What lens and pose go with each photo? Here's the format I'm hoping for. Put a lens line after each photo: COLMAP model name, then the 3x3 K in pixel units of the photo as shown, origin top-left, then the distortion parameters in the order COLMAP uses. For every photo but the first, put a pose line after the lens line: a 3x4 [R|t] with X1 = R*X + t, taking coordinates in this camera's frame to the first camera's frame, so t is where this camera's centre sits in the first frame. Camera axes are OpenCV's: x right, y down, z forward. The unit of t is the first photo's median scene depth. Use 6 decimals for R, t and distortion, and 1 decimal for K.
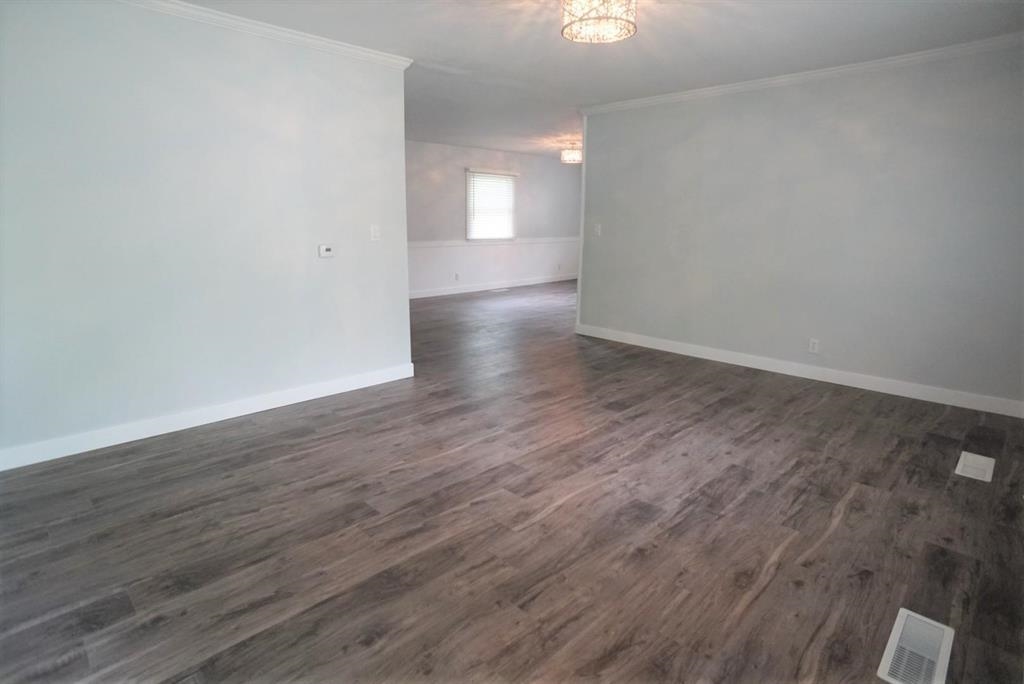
lens RADIAL K [[545.8, 0, 513.7], [0, 545.8, 347.2], [0, 0, 1]] dist [-0.037353, 0.011092]
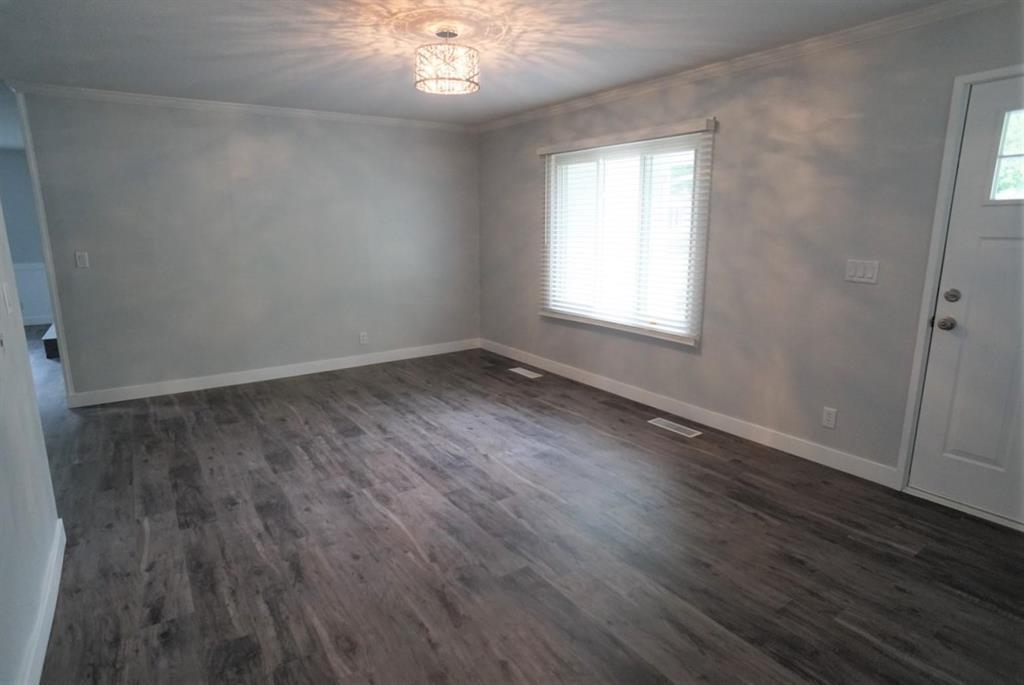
lens RADIAL K [[545.8, 0, 516.1], [0, 545.8, 348.2], [0, 0, 1]] dist [-0.037353, 0.011092]
pose [[0.185427, -0.227440, 0.955975, -0.839742], [0.225868, 0.956663, 0.183793, -0.192446], [-0.956348, 0.181844, 0.228762, 0.560969]]
